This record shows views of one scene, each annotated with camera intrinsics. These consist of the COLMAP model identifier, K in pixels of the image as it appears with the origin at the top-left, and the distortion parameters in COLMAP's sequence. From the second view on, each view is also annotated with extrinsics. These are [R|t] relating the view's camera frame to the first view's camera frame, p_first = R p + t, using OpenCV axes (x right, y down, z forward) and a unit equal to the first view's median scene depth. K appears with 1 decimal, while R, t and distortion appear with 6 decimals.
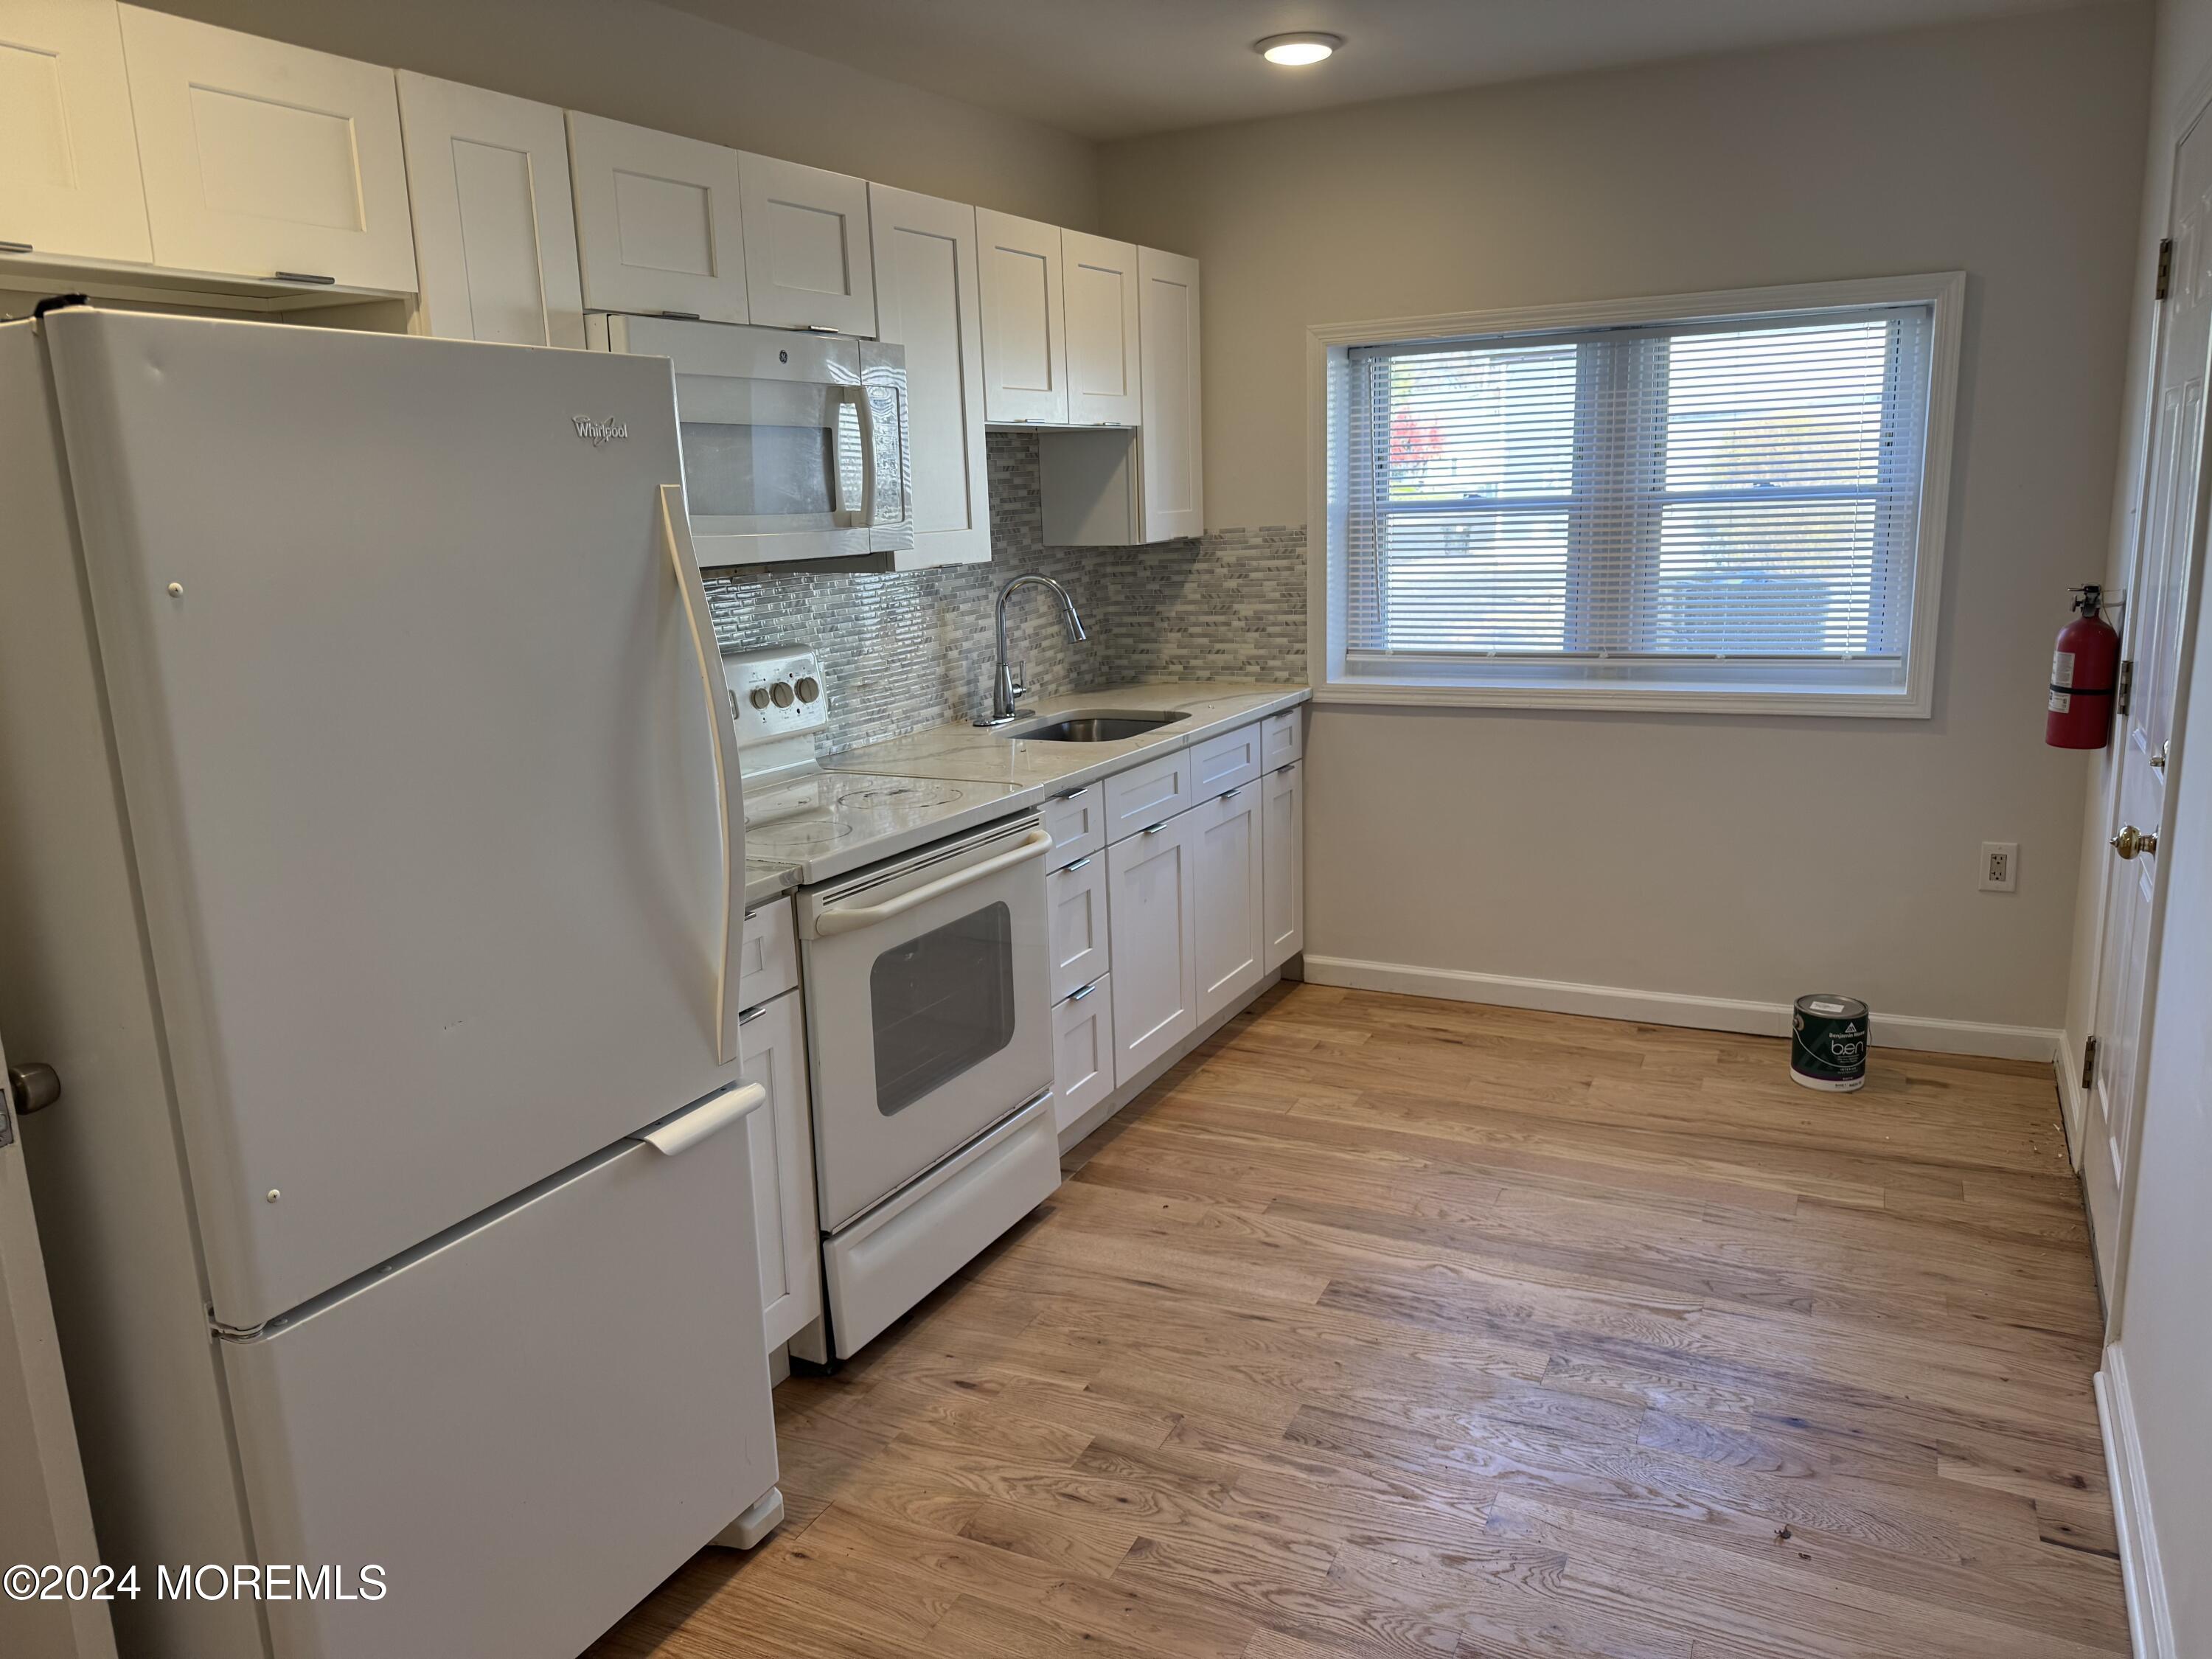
lens RADIAL K [[1568.4, 0, 1106.0], [0, 1568.4, 829.5], [0, 0, 1]] dist [0.166604, -0.273500]
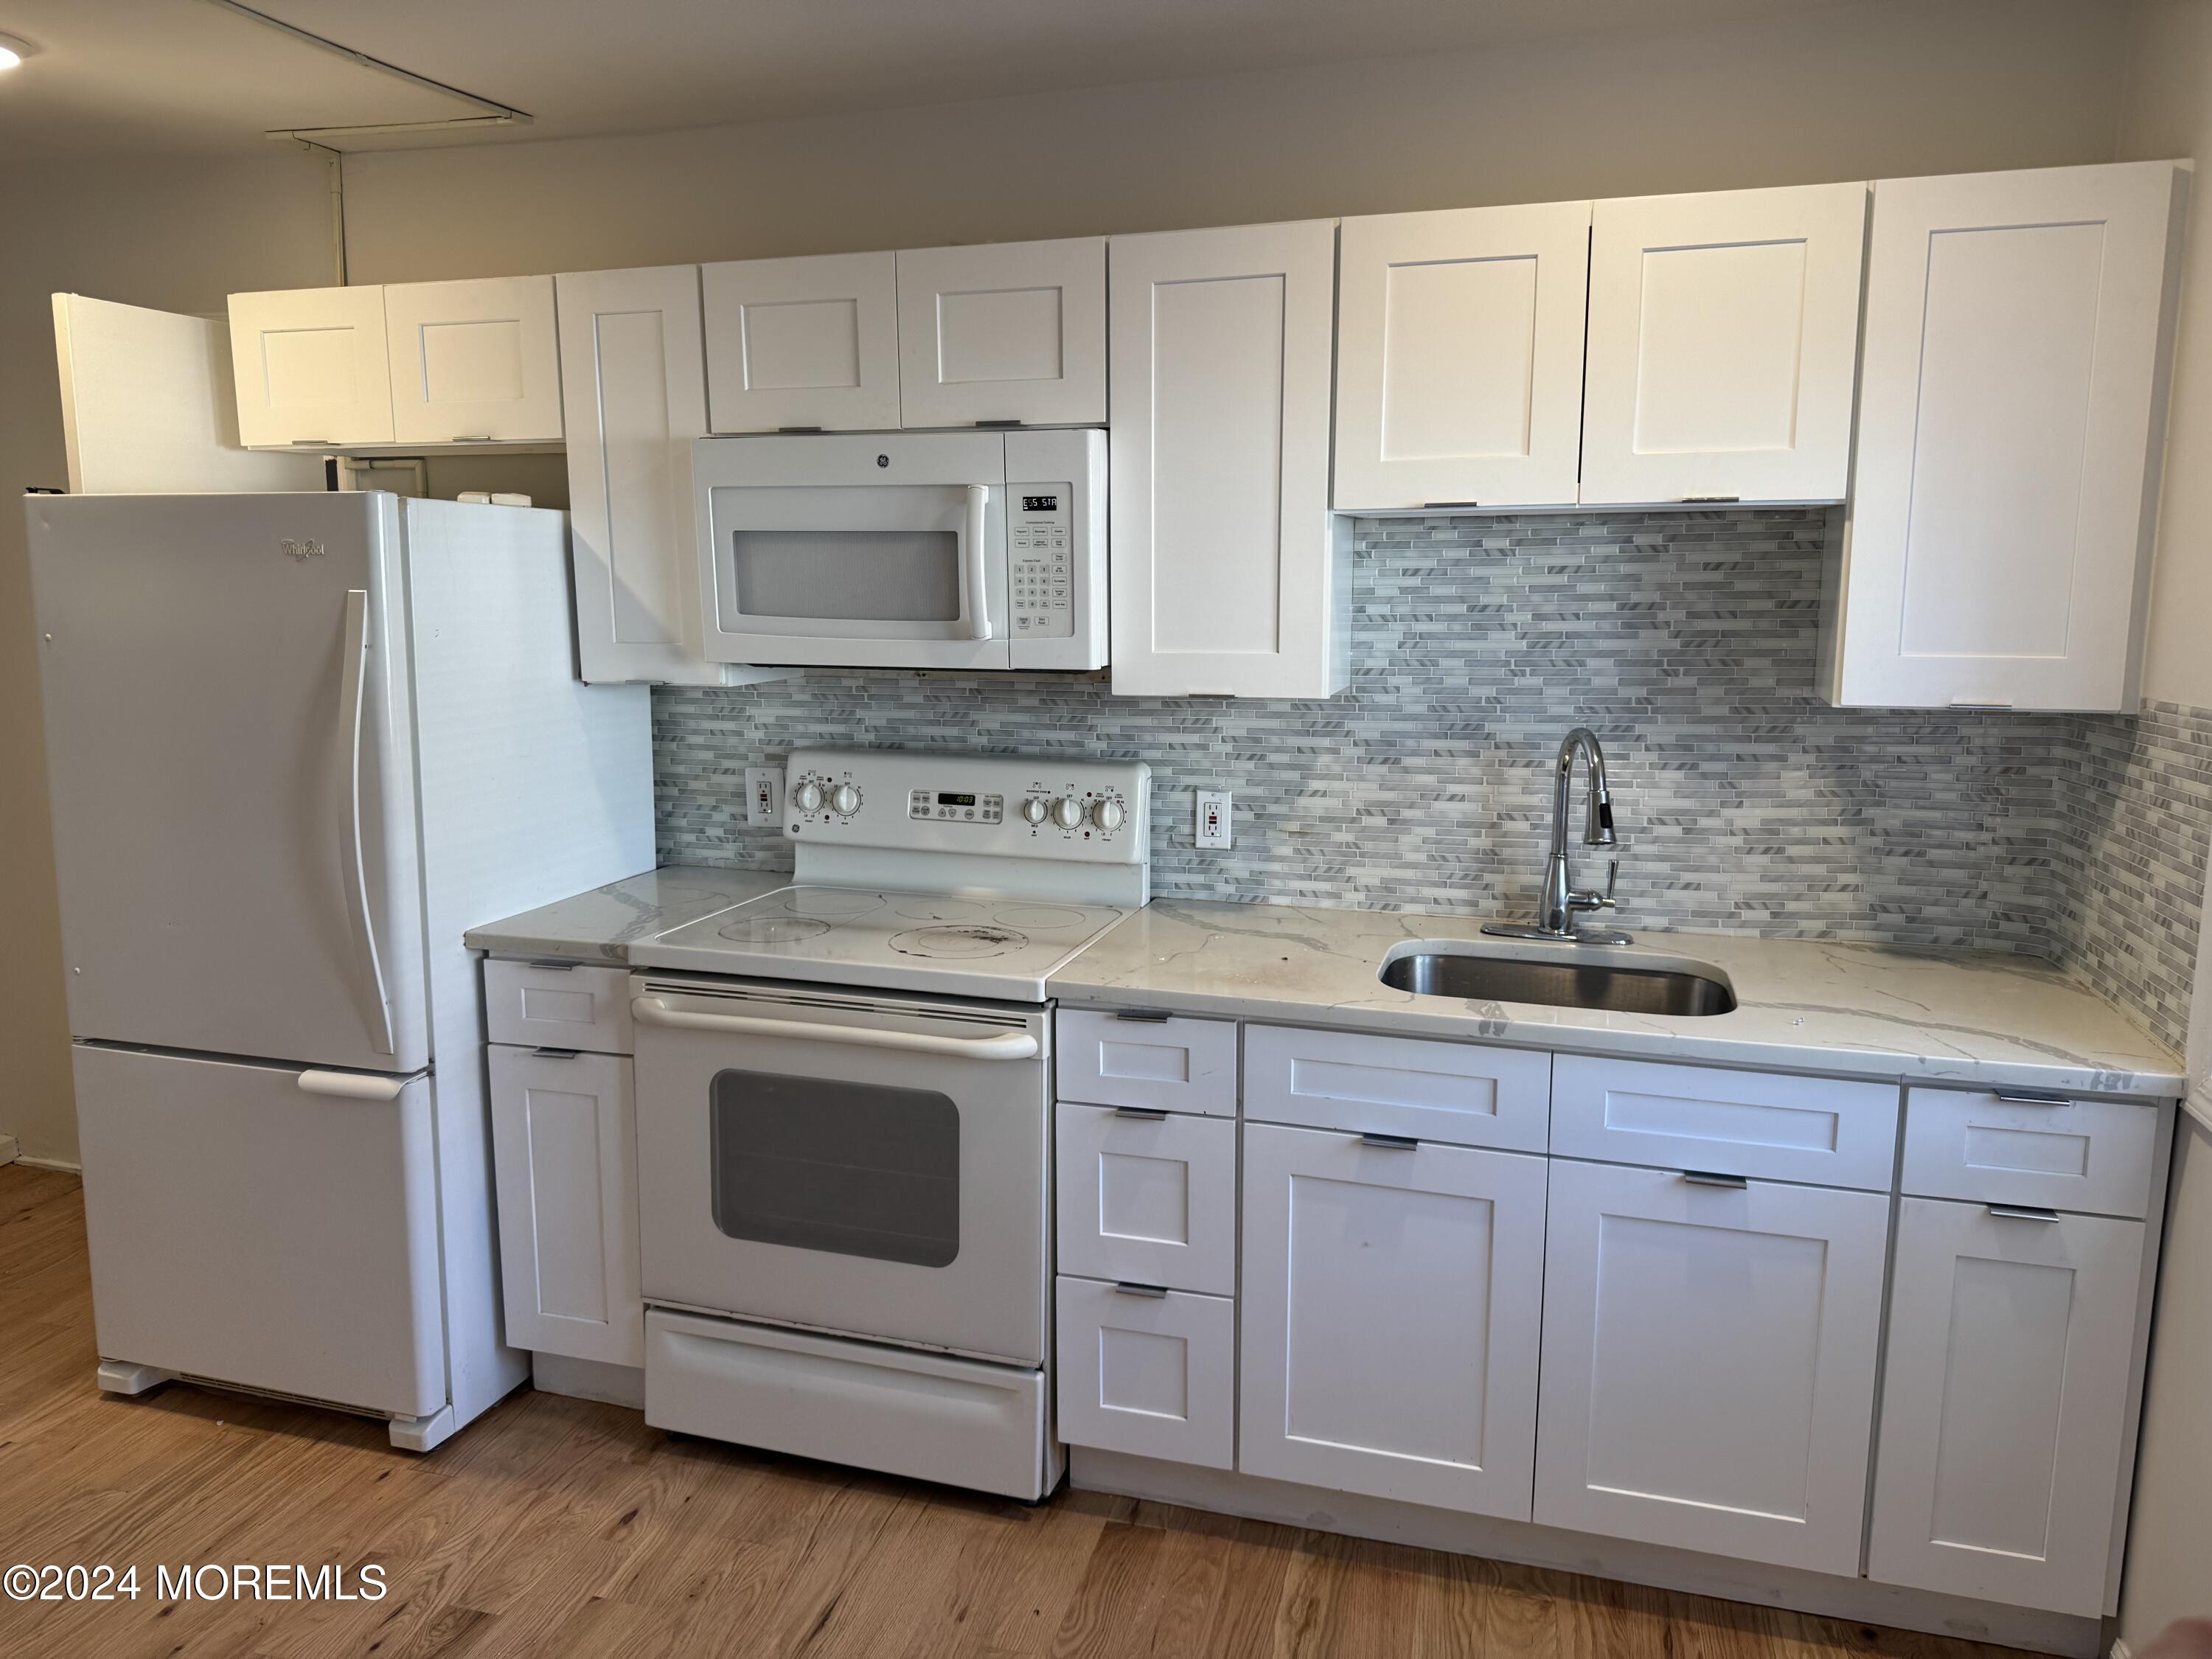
lens RADIAL K [[1568.4, 0, 1106.0], [0, 1568.4, 829.5], [0, 0, 1]] dist [0.166604, -0.273500]
pose [[0.174724, 0.196785, -0.964752, 0.555086], [-0.213637, 0.964059, 0.157953, -0.182744], [0.961161, 0.178509, 0.210485, 0.675418]]
